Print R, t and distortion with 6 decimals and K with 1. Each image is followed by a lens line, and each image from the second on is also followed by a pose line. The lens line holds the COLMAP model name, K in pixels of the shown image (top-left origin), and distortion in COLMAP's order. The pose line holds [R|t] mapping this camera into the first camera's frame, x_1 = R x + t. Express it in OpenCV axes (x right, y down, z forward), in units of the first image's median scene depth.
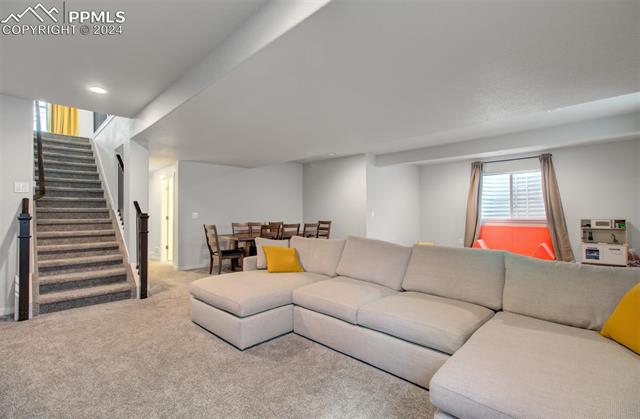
lens RADIAL K [[291.0, 0, 322.8], [0, 291.0, 205.4], [0, 0, 1]] dist [0.000540, -0.000415]
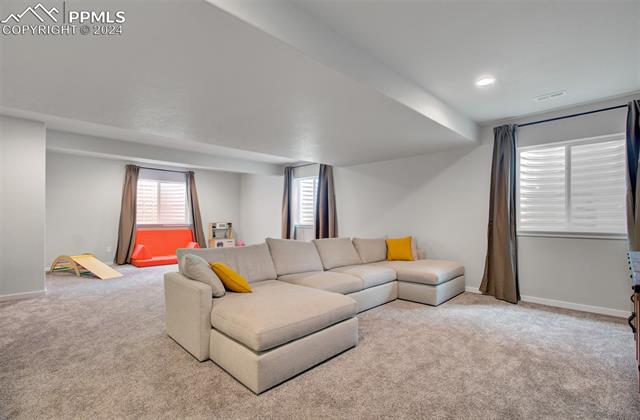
lens RADIAL K [[291.0, 0, 322.8], [0, 291.0, 205.9], [0, 0, 1]] dist [0.000540, -0.000415]
pose [[0.013715, 0.046545, 0.998822, -0.477118], [-0.031991, 0.998425, -0.046088, 0.011319], [-0.999394, -0.031321, 0.015183, 0.385377]]
